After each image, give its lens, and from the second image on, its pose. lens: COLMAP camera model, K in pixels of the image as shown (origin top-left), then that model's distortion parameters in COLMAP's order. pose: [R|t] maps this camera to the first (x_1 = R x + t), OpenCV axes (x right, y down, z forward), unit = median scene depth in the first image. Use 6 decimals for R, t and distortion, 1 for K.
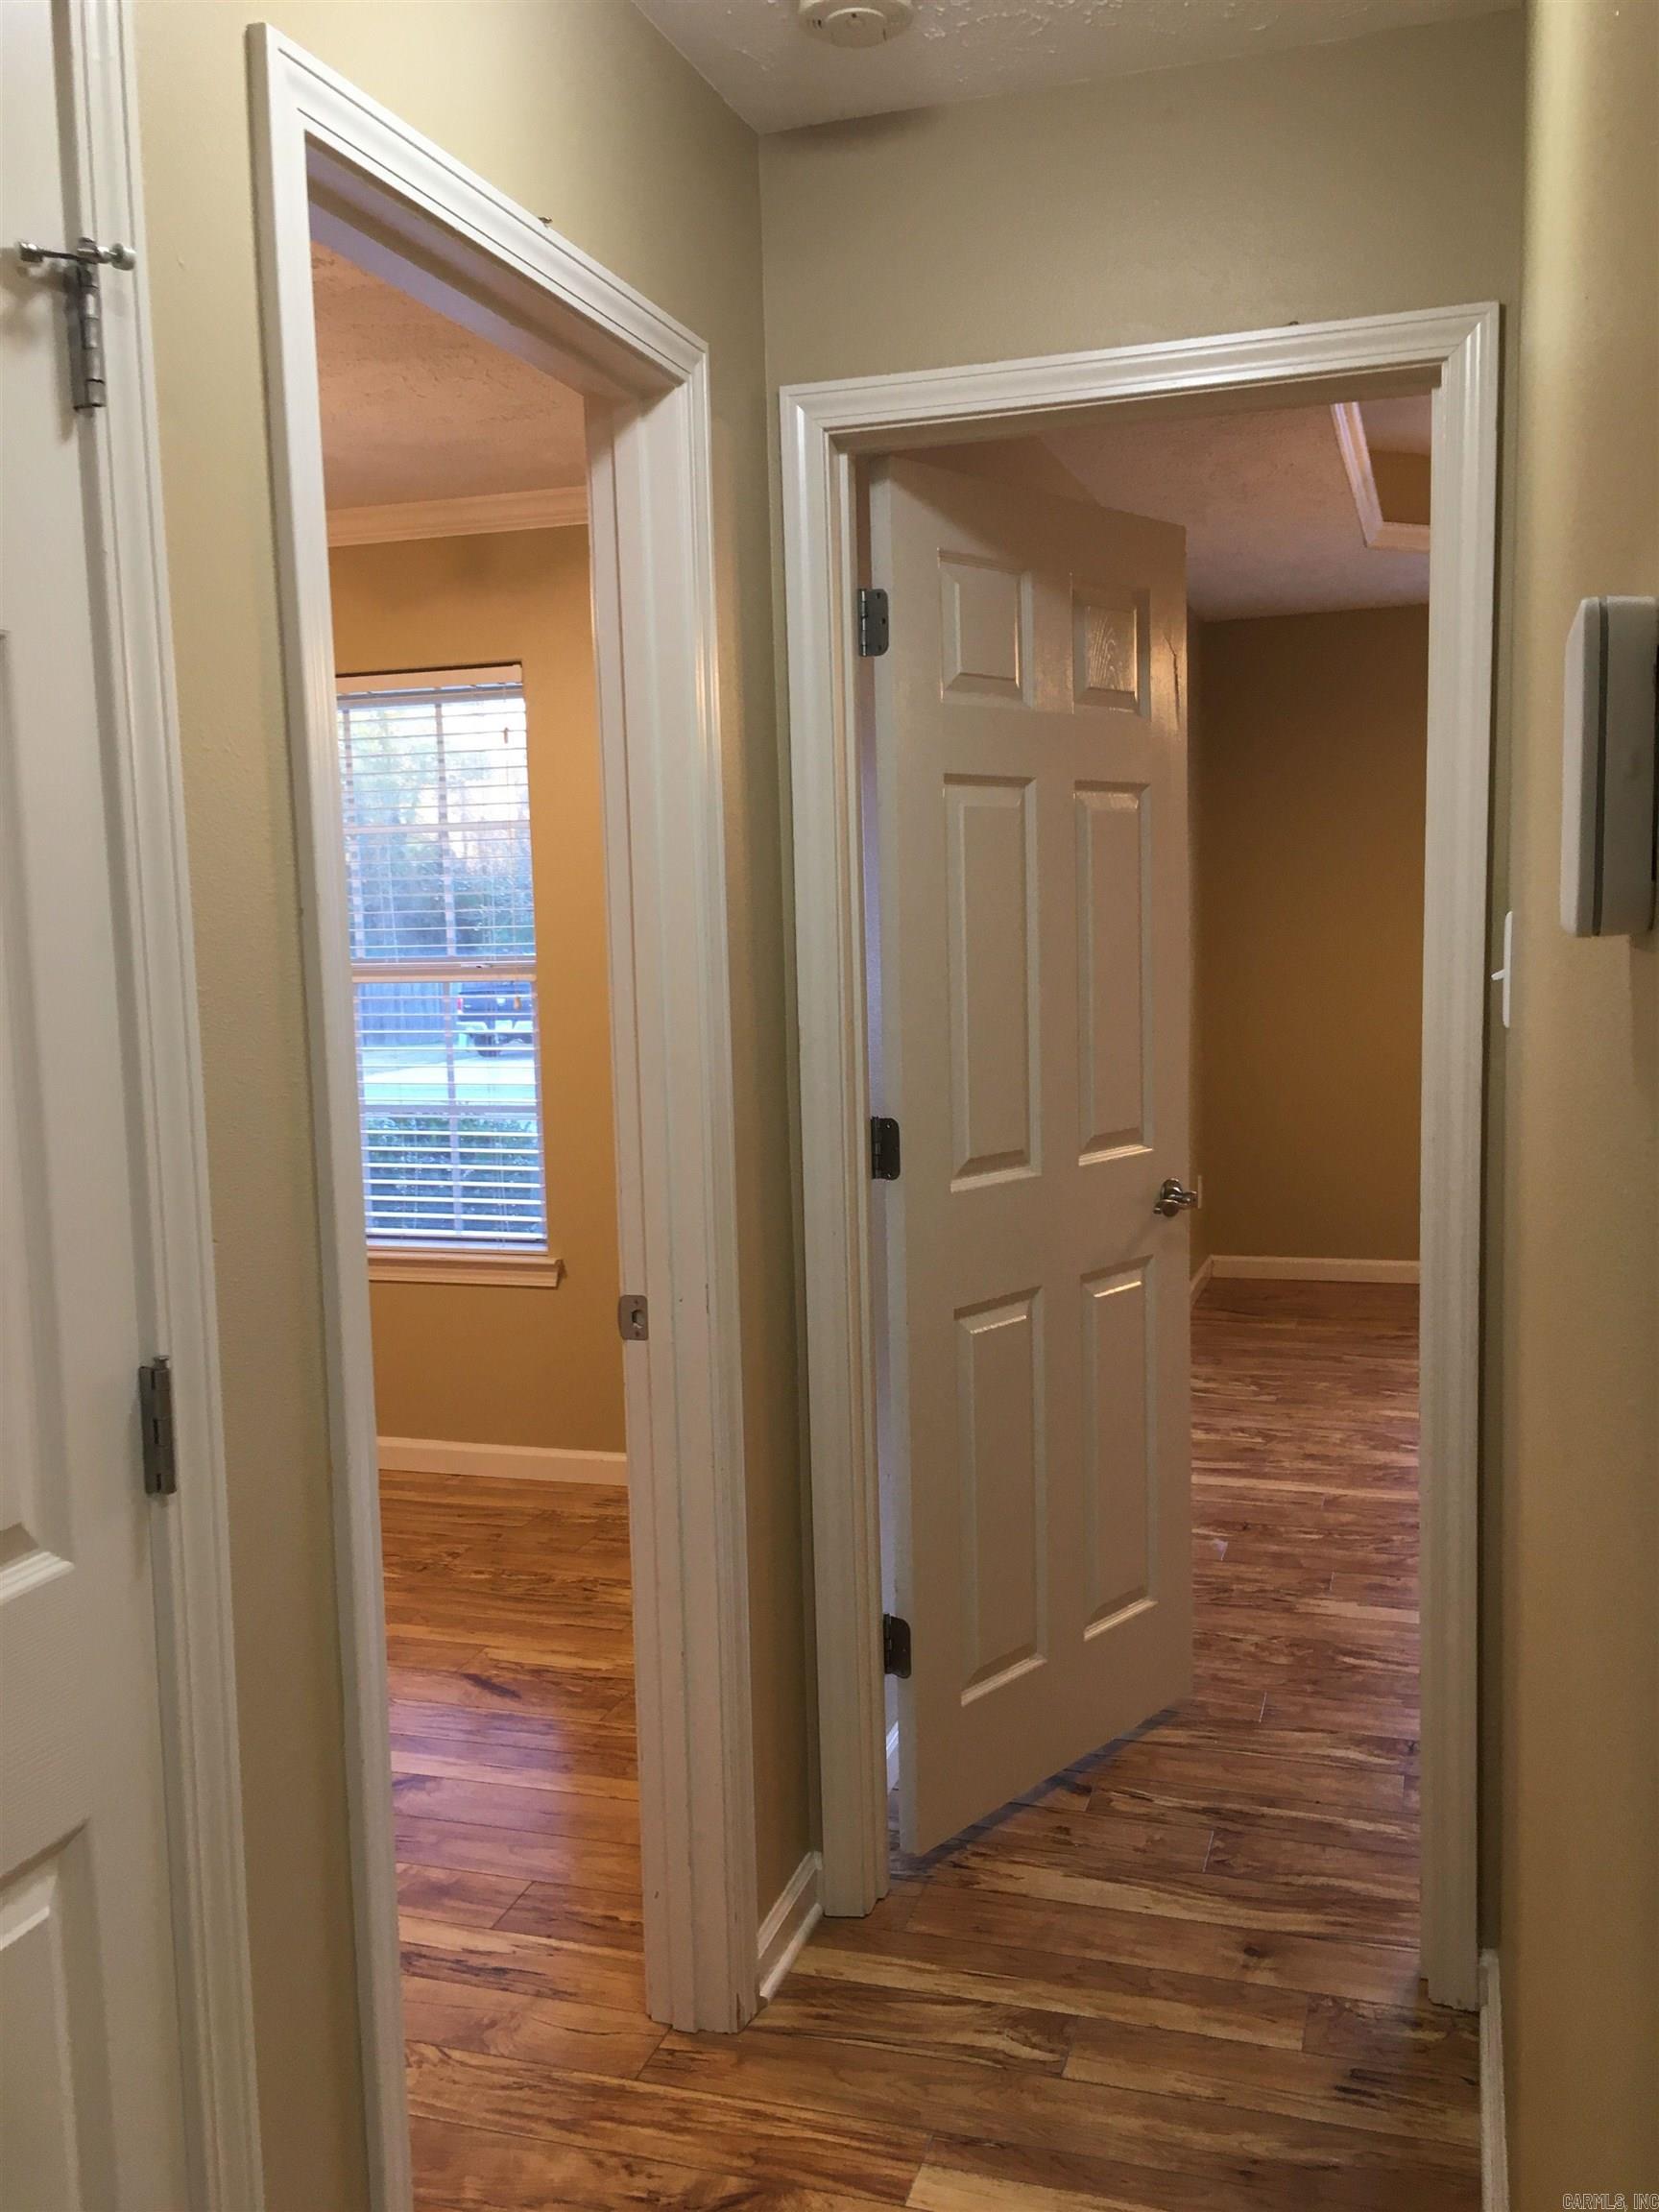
lens RADIAL K [[1898.6, 0, 835.3], [0, 1898.6, 1116.1], [0, 0, 1]] dist [0.059221, -0.063402]
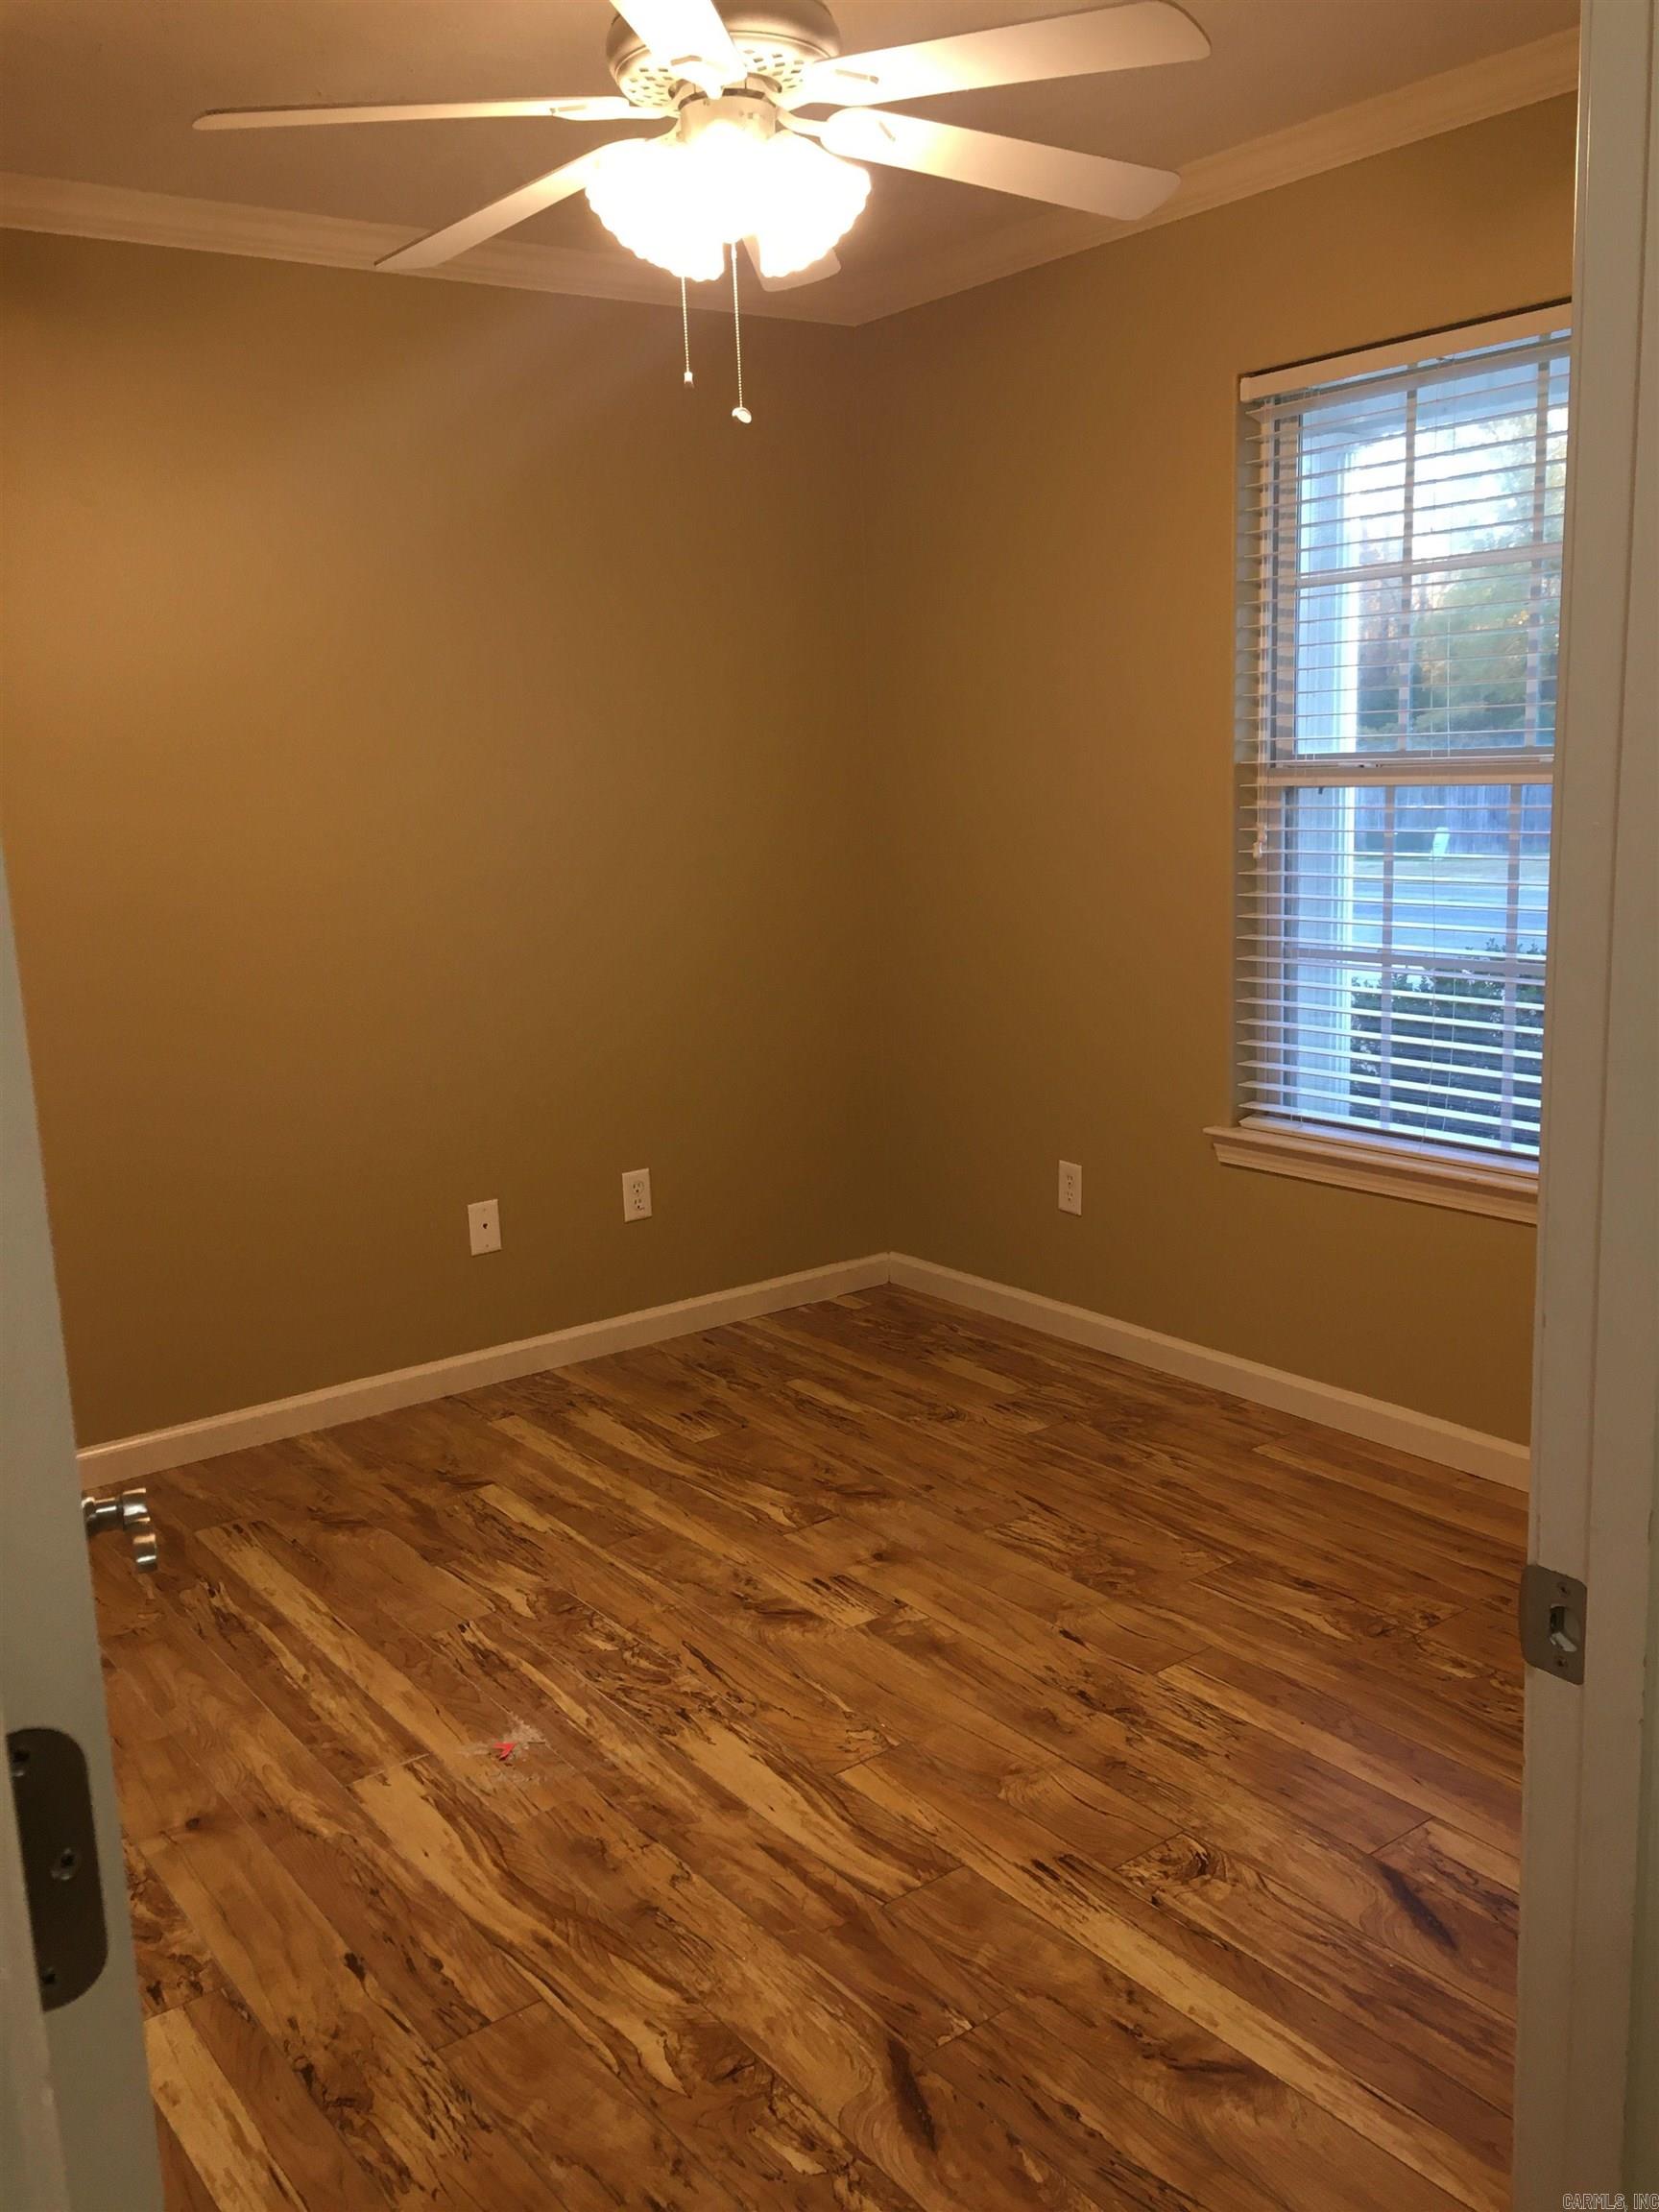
lens RADIAL K [[1898.6, 0, 835.3], [0, 1898.6, 1116.1], [0, 0, 1]] dist [0.059221, -0.063402]
pose [[0.821054, 0.105717, -0.560976, -0.006928], [-0.045268, 0.991665, 0.120627, -0.030171], [0.569053, -0.073647, 0.818997, 0.359378]]
